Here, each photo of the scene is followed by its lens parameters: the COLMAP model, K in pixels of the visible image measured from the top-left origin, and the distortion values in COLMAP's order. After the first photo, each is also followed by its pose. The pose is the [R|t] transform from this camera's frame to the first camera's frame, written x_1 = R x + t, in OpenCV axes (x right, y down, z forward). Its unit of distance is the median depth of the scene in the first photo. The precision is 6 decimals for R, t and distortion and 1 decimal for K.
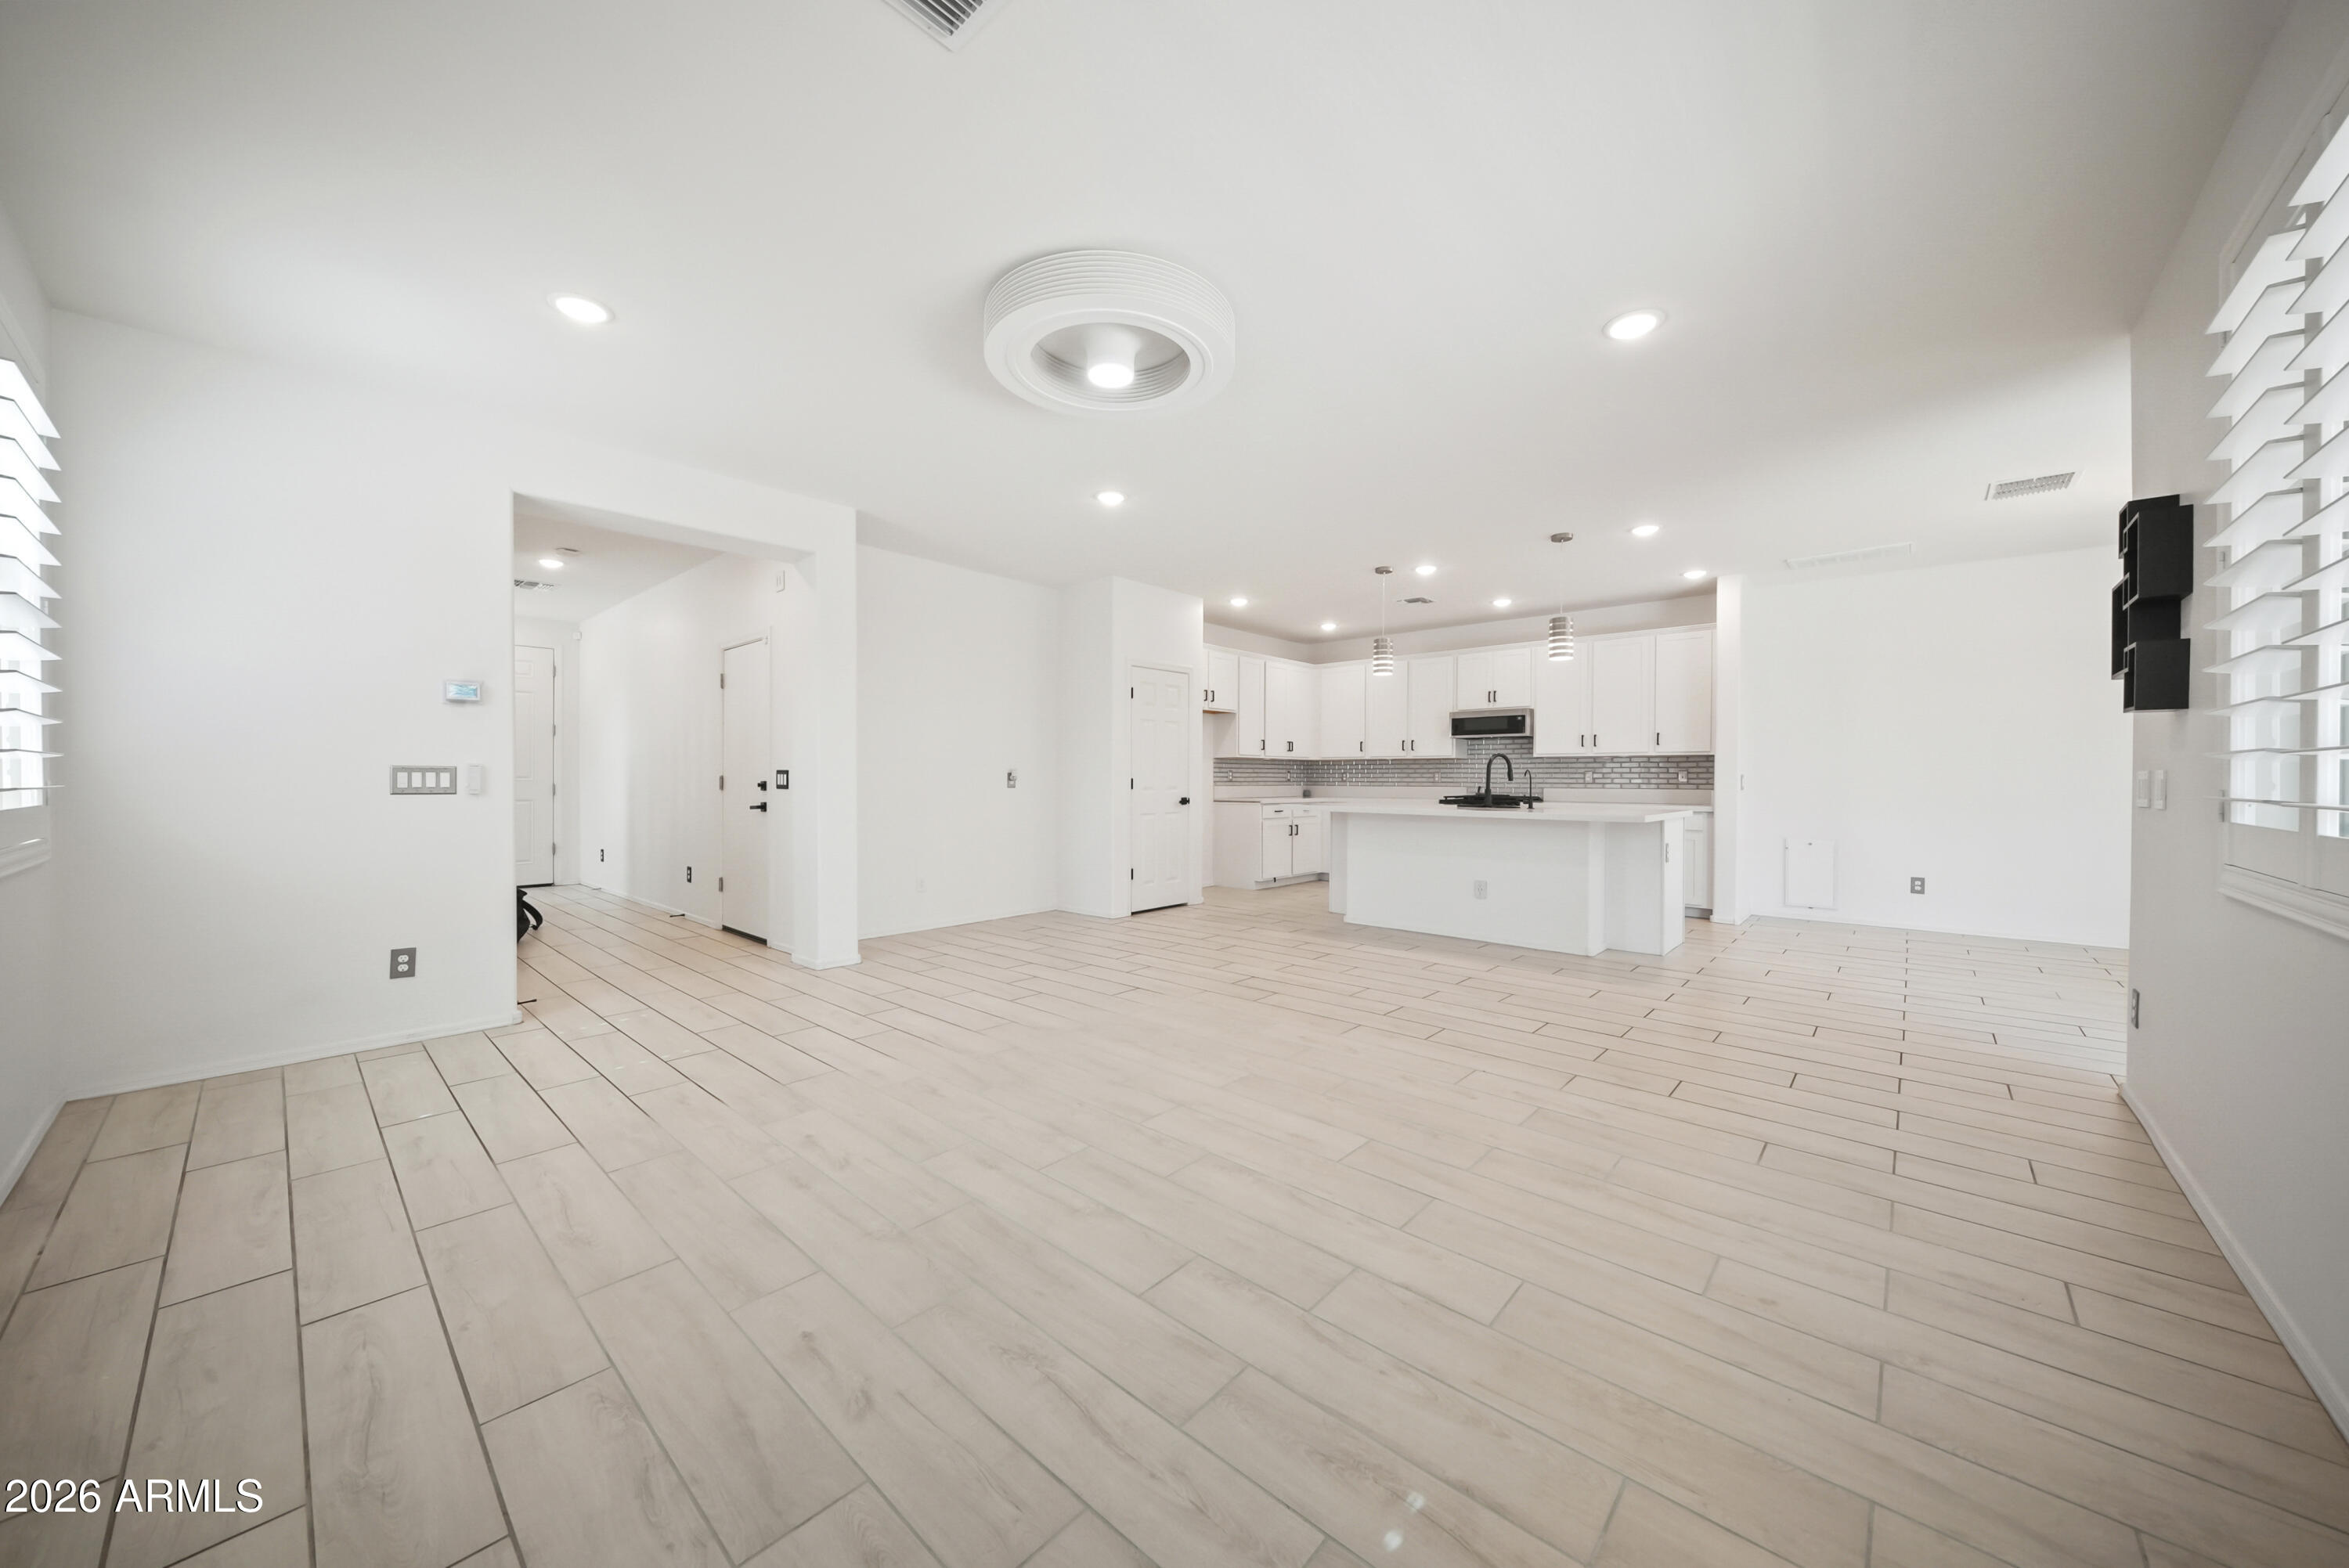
lens RADIAL K [[835.4, 0, 1160.8], [0, 835.4, 784.4], [0, 0, 1]] dist [-0.003484, -0.001948]
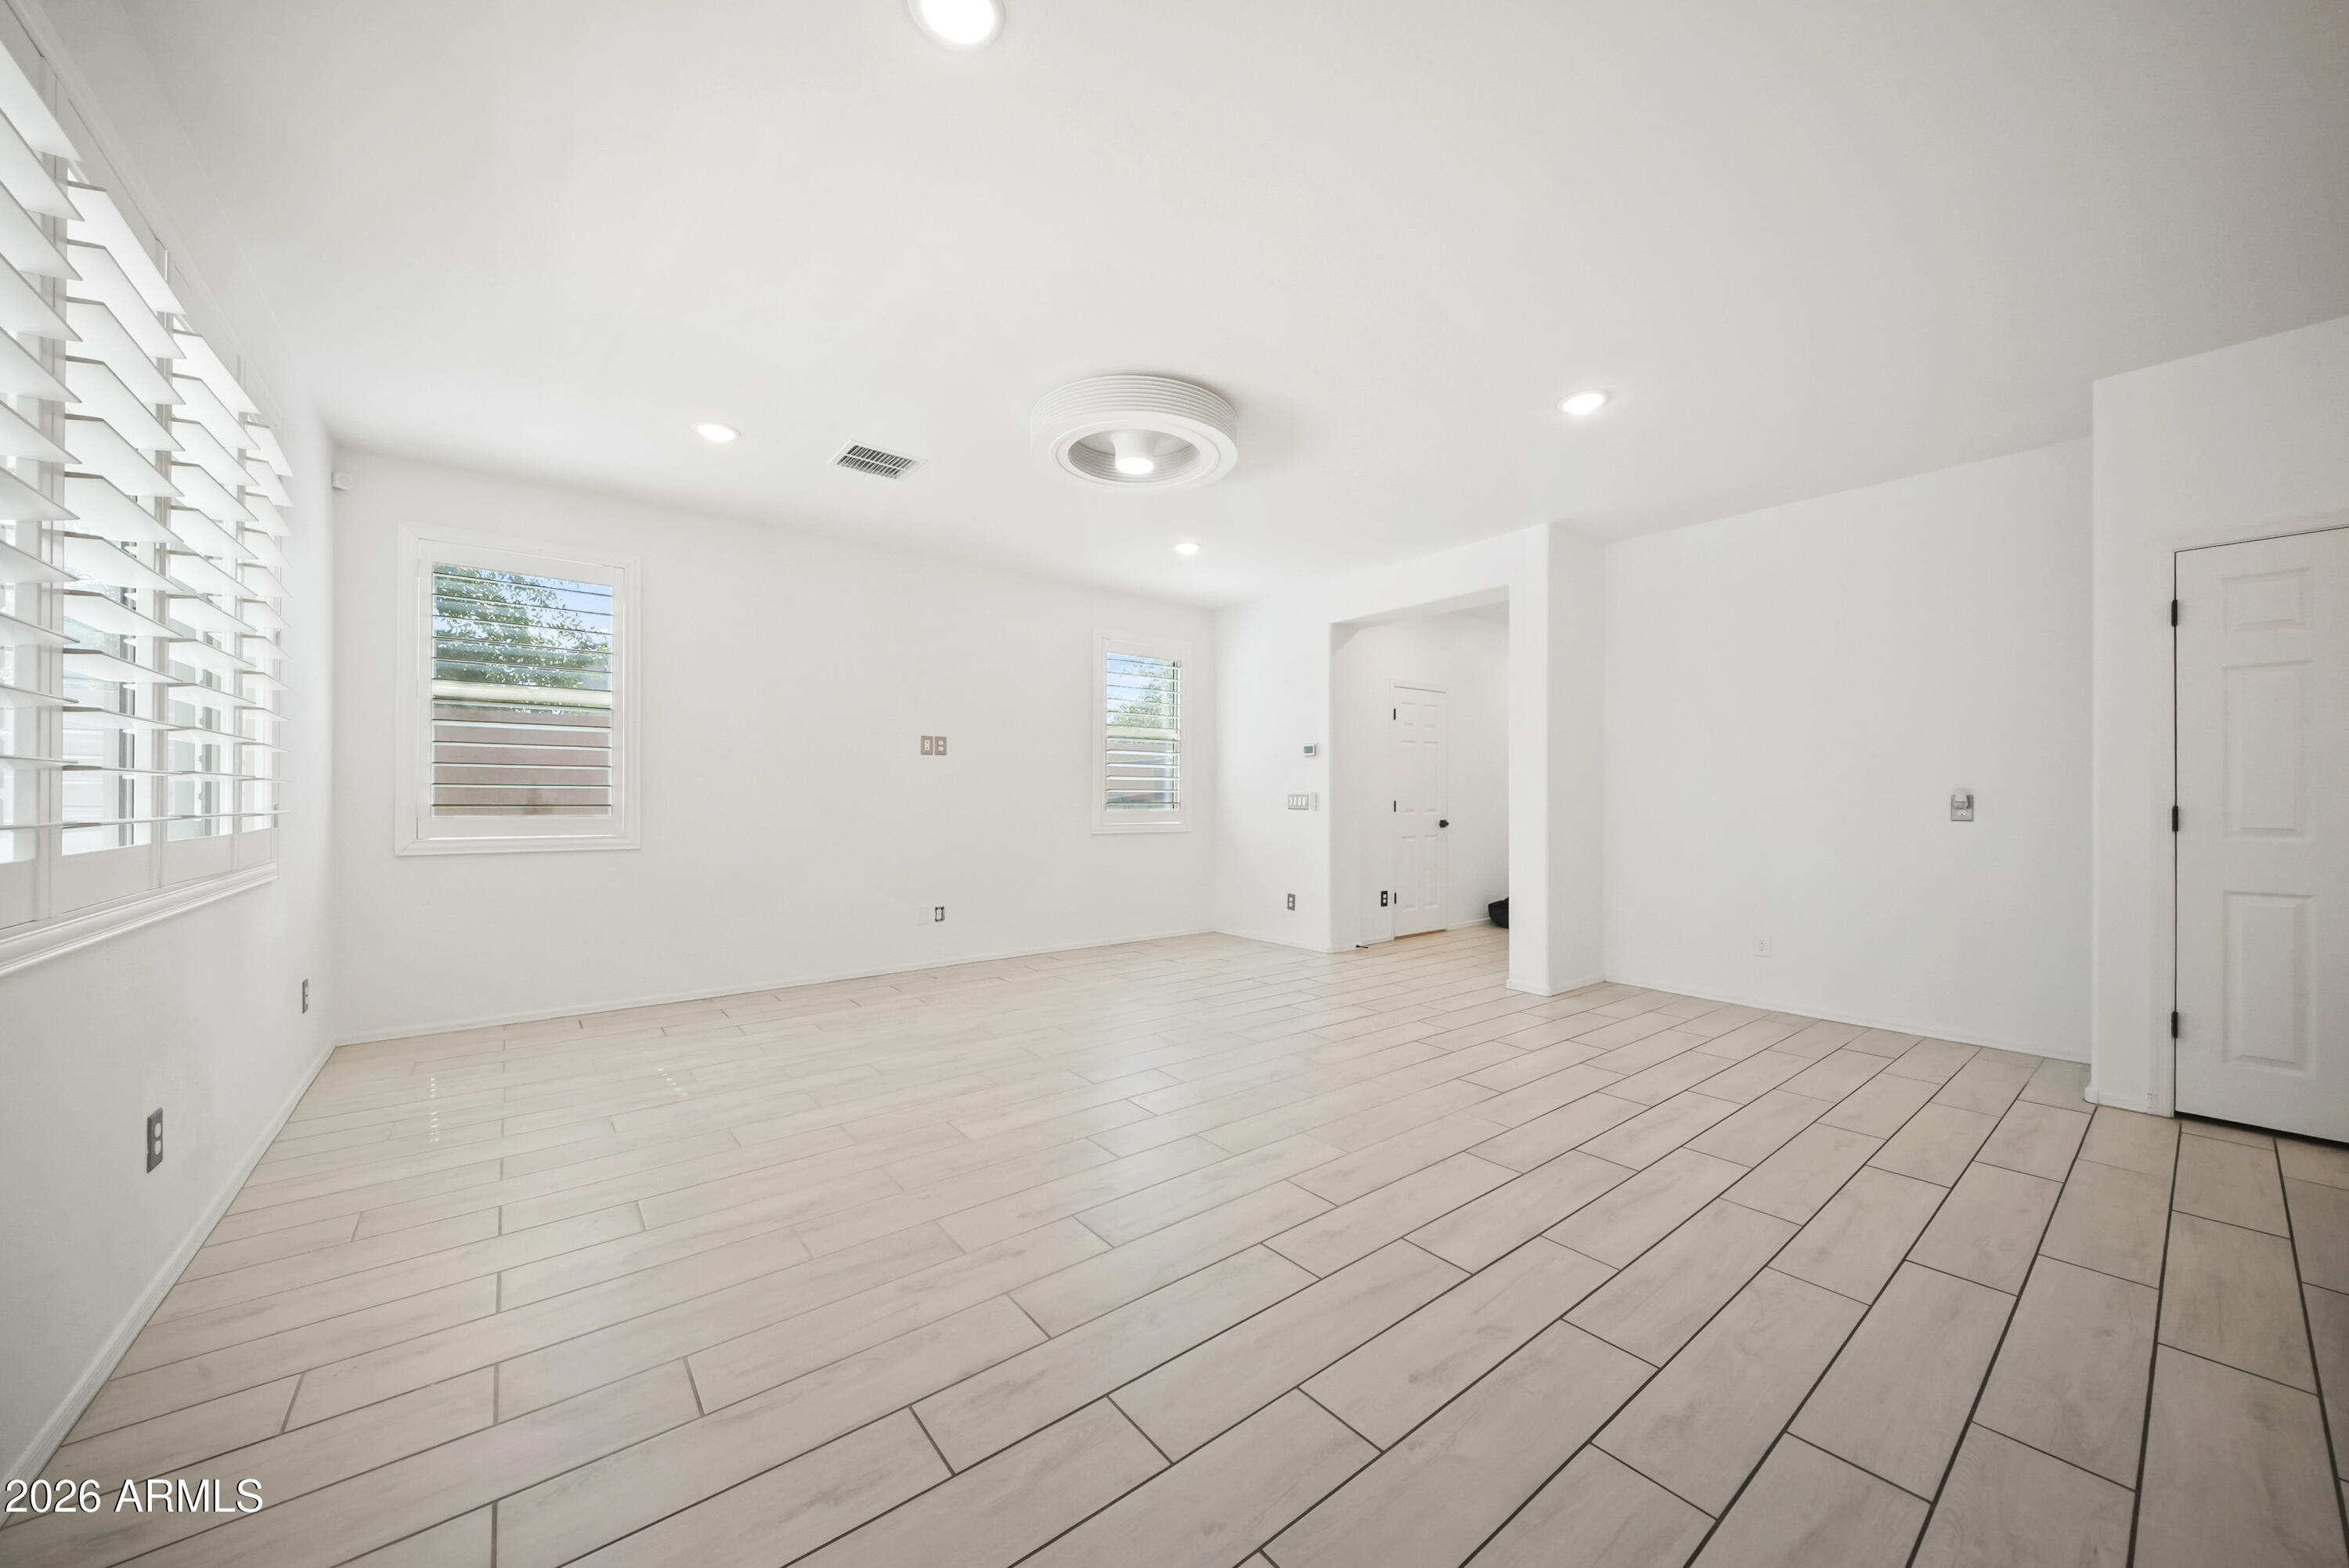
lens RADIAL K [[835.4, 0, 1178.4], [0, 835.4, 797.9], [0, 0, 1]] dist [-0.003484, -0.001948]
pose [[-0.161672, -0.001898, -0.986843, 0.424763], [-0.012588, 0.999921, 0.000139, -0.004442], [0.986764, 0.012445, -0.161683, 0.481551]]
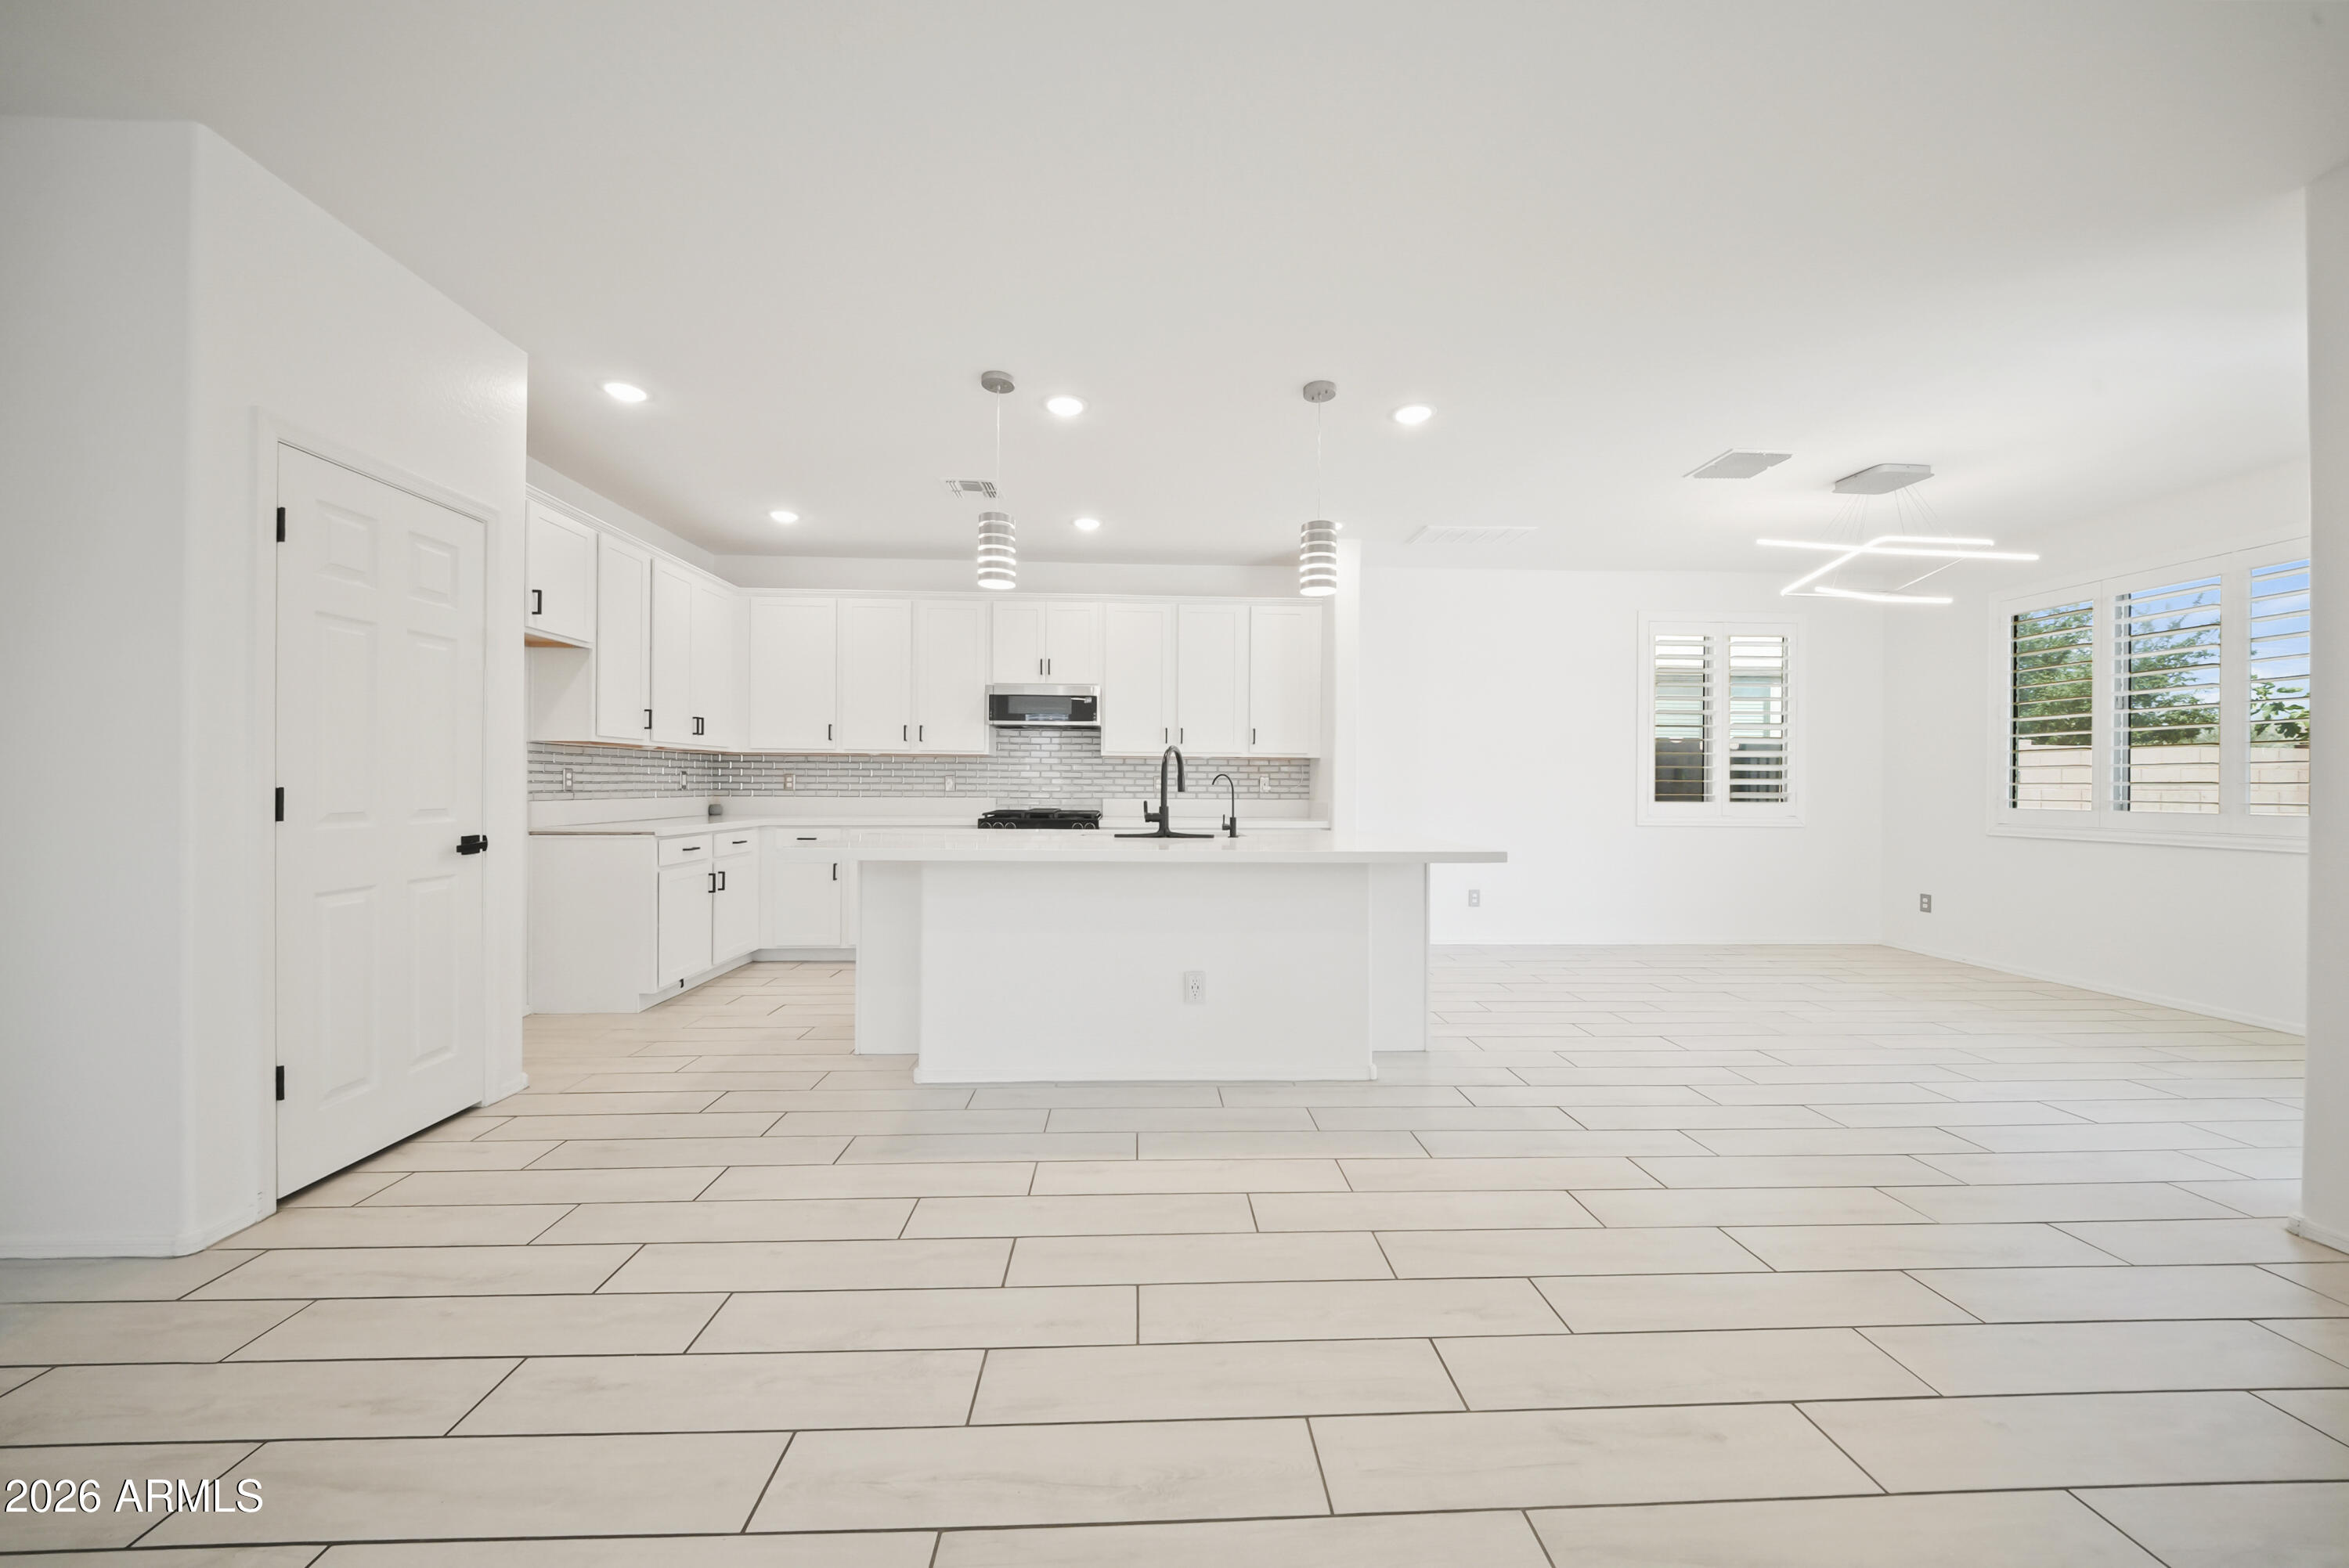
lens RADIAL K [[835.4, 0, 1177.0], [0, 835.4, 784.2], [0, 0, 1]] dist [-0.003484, -0.001948]
pose [[0.704202, 0.001925, 0.709997, -0.014753], [0.001203, 0.999992, -0.003905, -0.005796], [-0.709999, 0.003604, 0.704194, 0.459872]]
